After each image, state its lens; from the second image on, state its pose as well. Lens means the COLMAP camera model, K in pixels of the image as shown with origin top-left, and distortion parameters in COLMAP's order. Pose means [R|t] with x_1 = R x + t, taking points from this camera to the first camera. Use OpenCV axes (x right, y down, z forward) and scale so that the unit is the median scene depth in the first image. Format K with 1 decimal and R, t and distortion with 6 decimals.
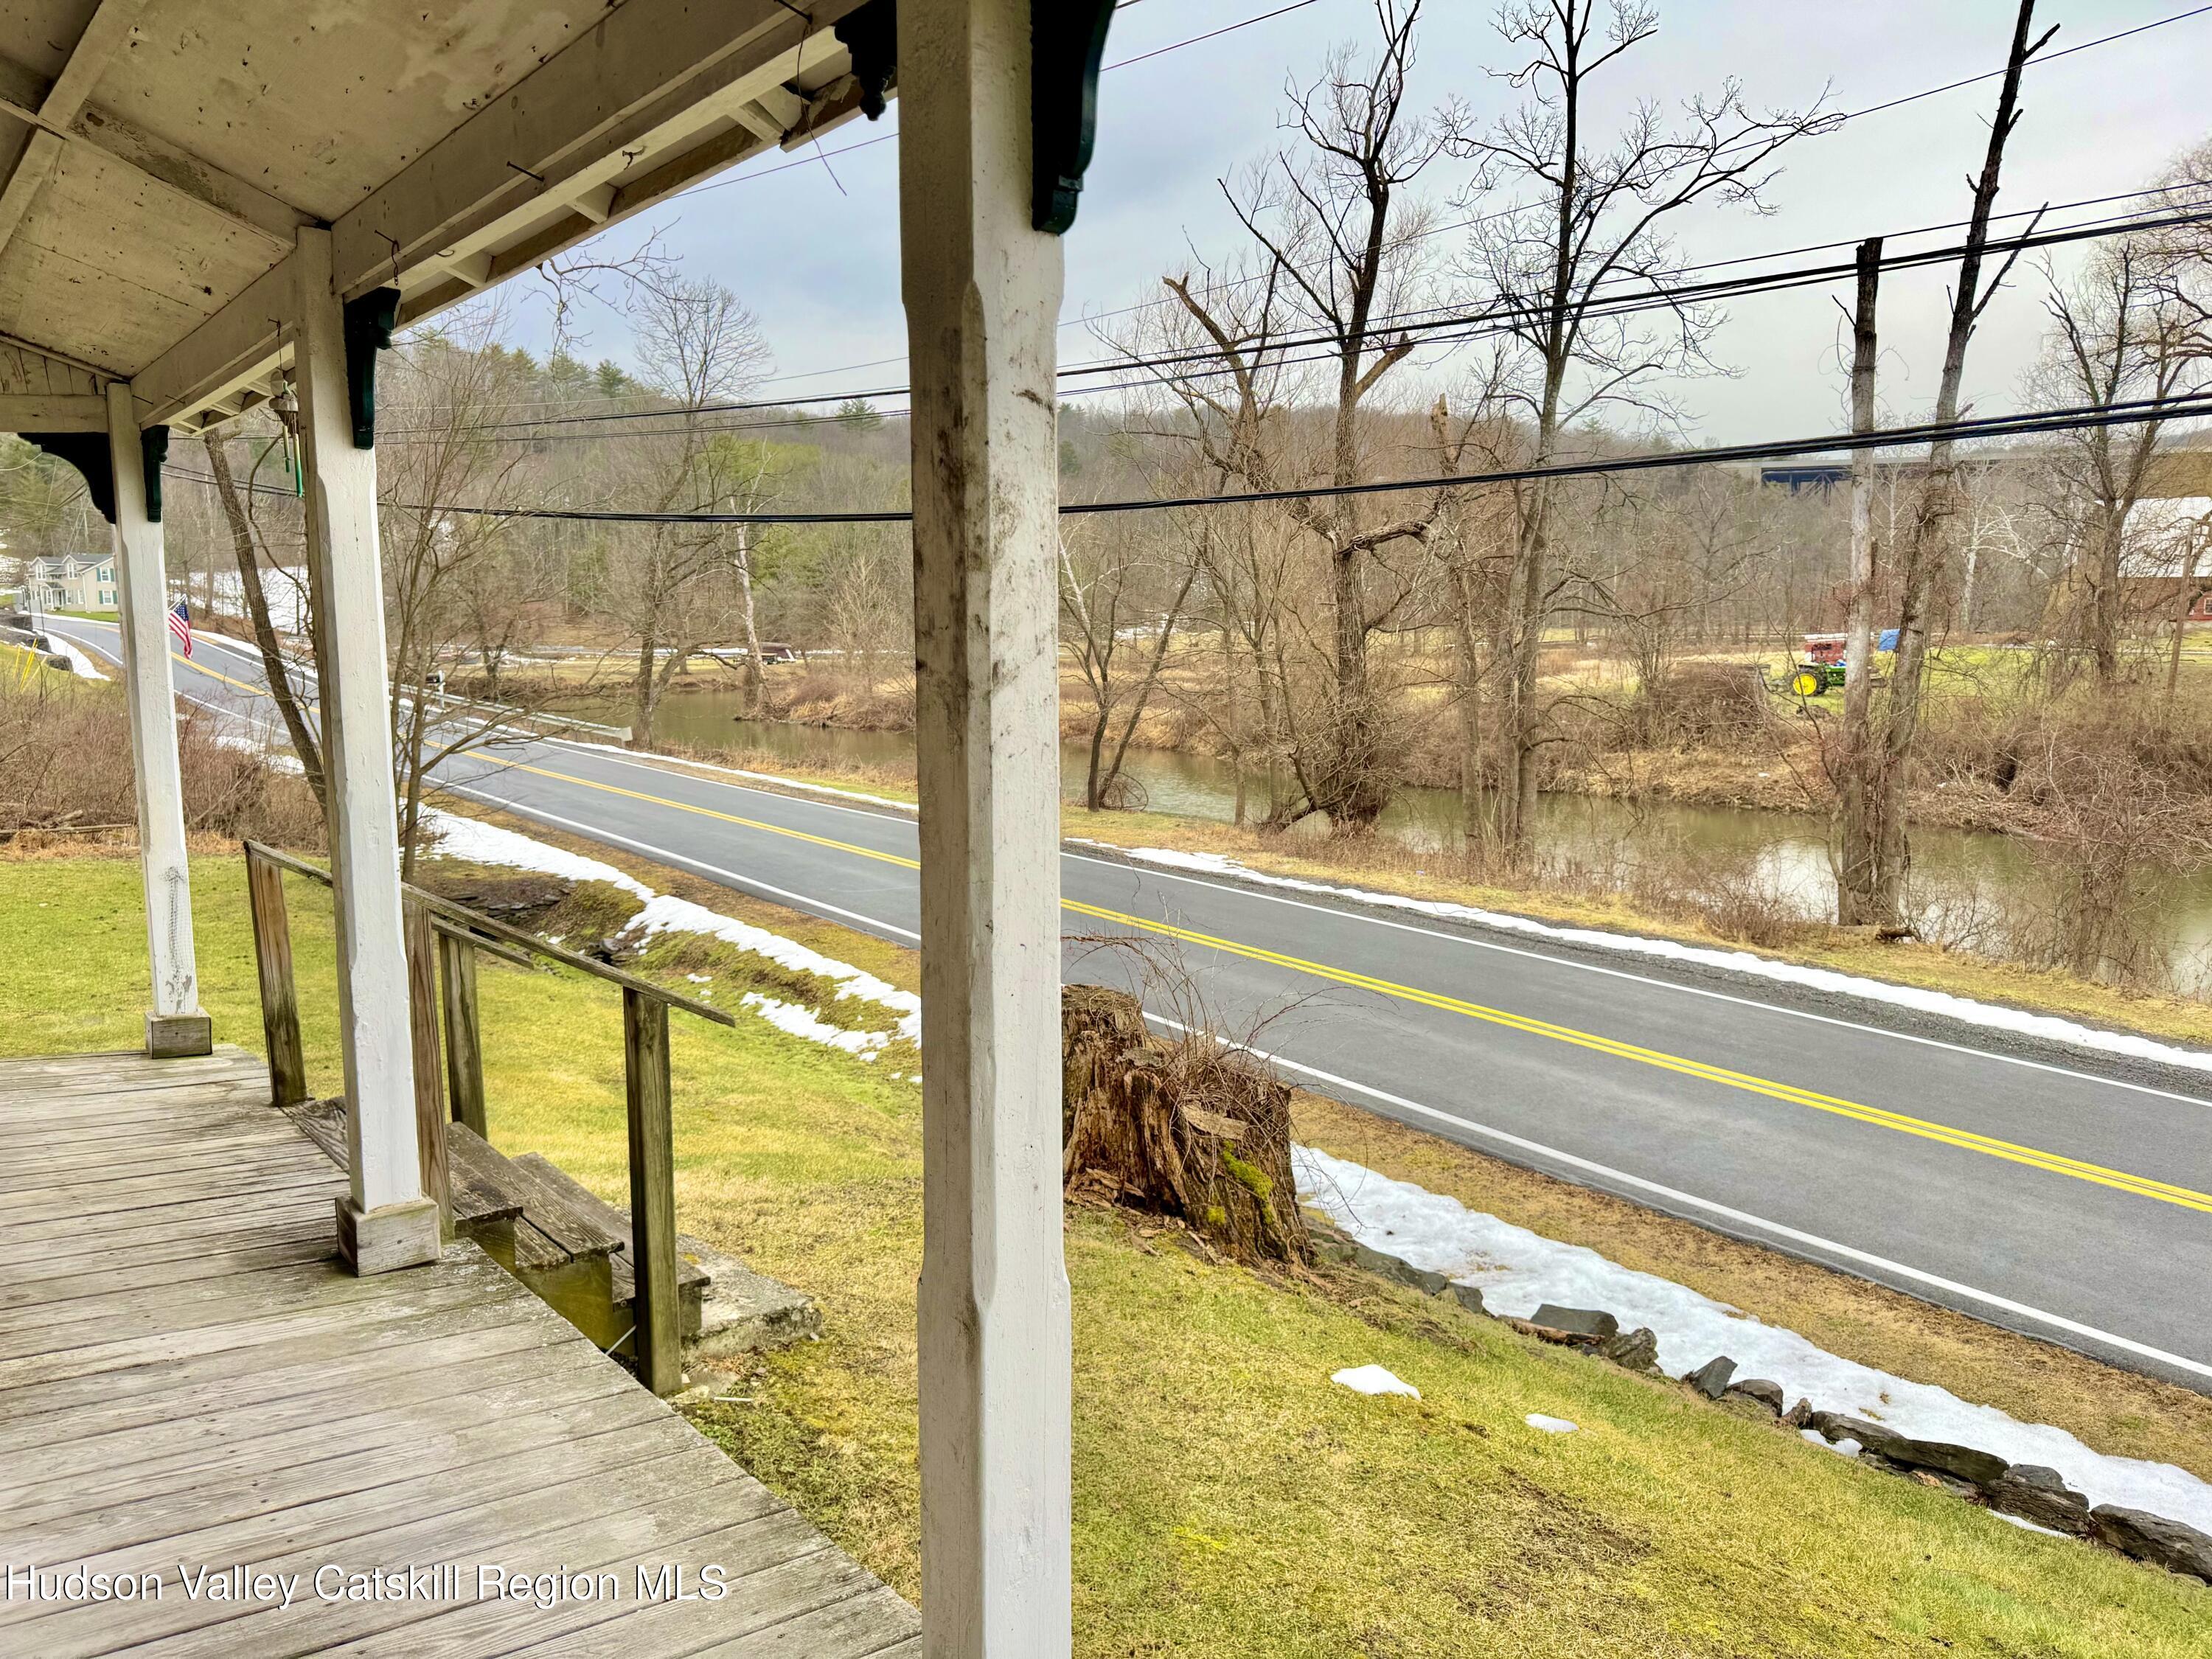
lens RADIAL K [[1563.9, 0, 1104.3], [0, 1563.9, 829.3], [0, 0, 1]] dist [0.013240, -0.009480]
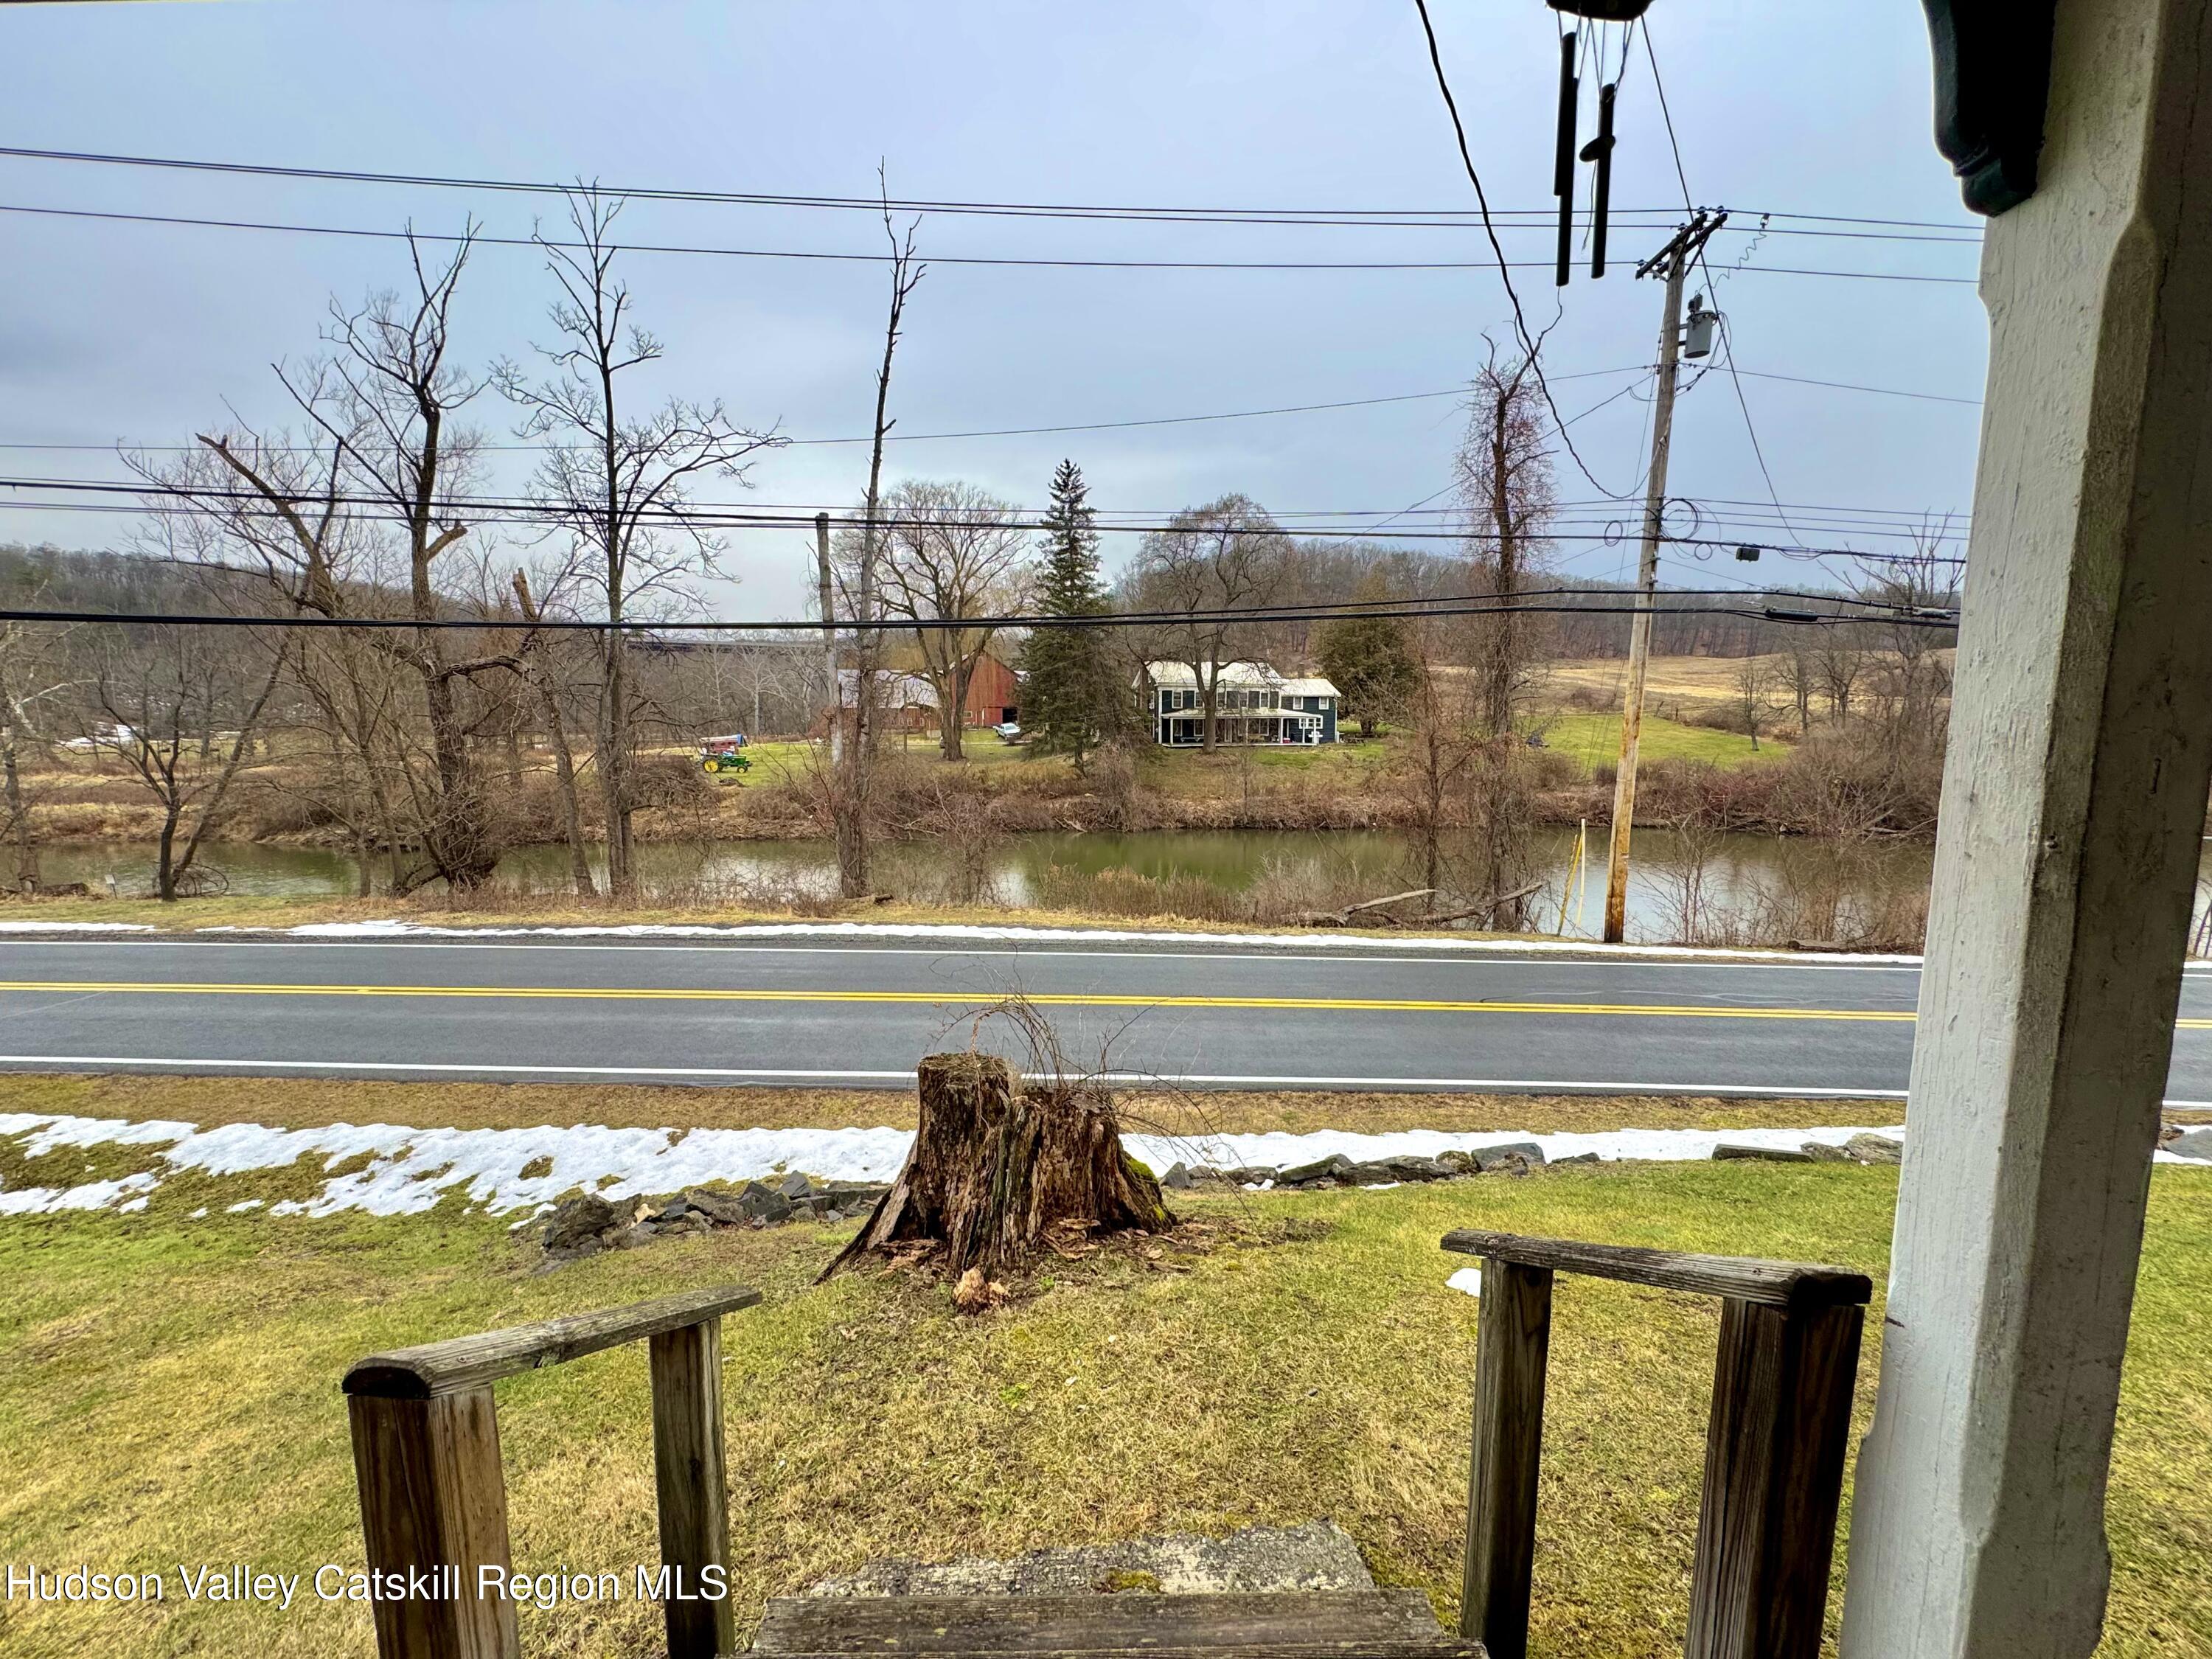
lens RADIAL K [[873.7, 0, 1106.2], [0, 873.7, 824.7], [0, 0, 1]] dist [-0.001644, 0.000067]
pose [[0.621672, -0.089732, 0.778121, -0.097105], [0.107920, 0.993755, 0.028377, -0.015705], [-0.775808, 0.066333, 0.627473, 0.128245]]
